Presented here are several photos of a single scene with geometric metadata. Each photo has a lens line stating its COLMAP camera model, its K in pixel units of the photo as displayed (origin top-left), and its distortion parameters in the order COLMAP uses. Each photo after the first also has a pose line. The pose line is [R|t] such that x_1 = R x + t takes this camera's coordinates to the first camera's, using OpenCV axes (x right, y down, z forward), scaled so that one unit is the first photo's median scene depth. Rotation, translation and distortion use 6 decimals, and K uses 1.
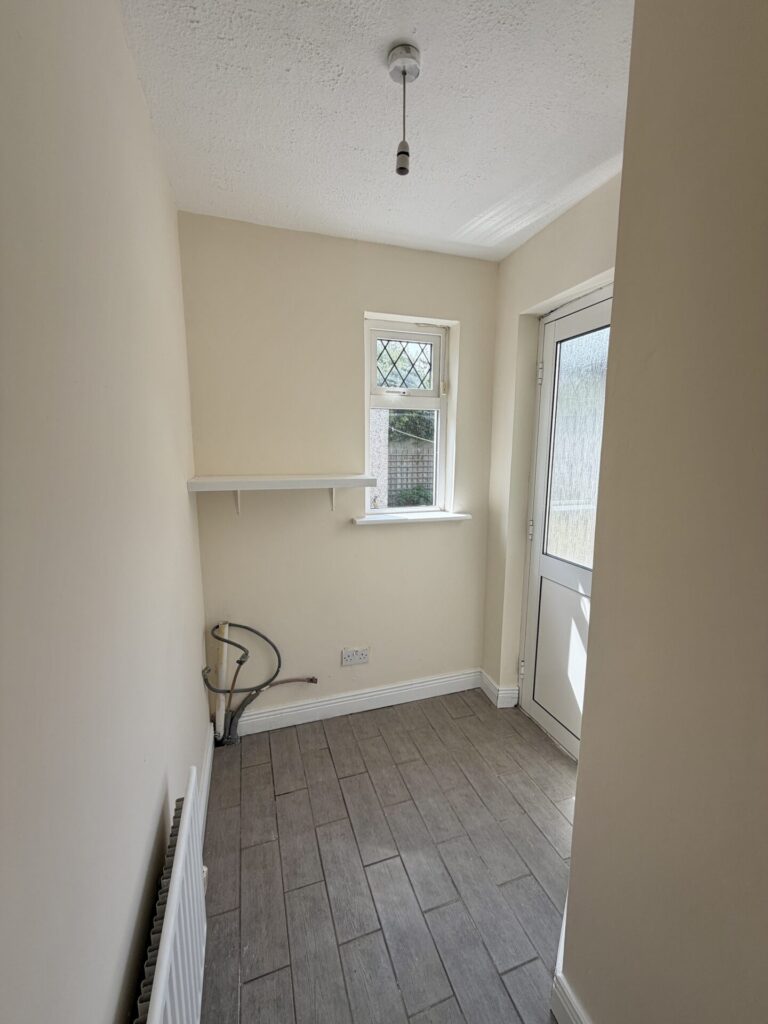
lens RADIAL K [[409.7, 0, 389.6], [0, 409.7, 509.3], [0, 0, 1]] dist [-0.025466, -0.000072]
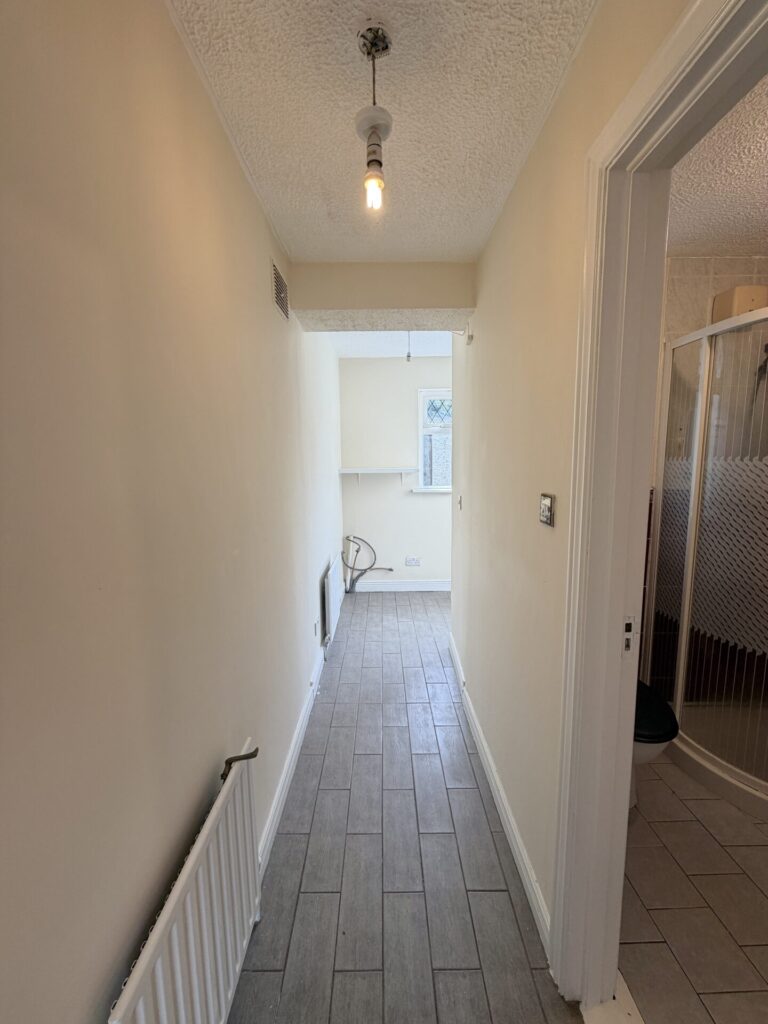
lens RADIAL K [[406.8, 0, 383.0], [0, 406.8, 506.4], [0, 0, 1]] dist [-0.000400, -0.000144]
pose [[0.945610, 0.019934, -0.324692, 0.474846], [-0.028400, 0.999369, -0.021355, 0.168015], [0.324062, 0.029414, 0.945579, -1.044957]]
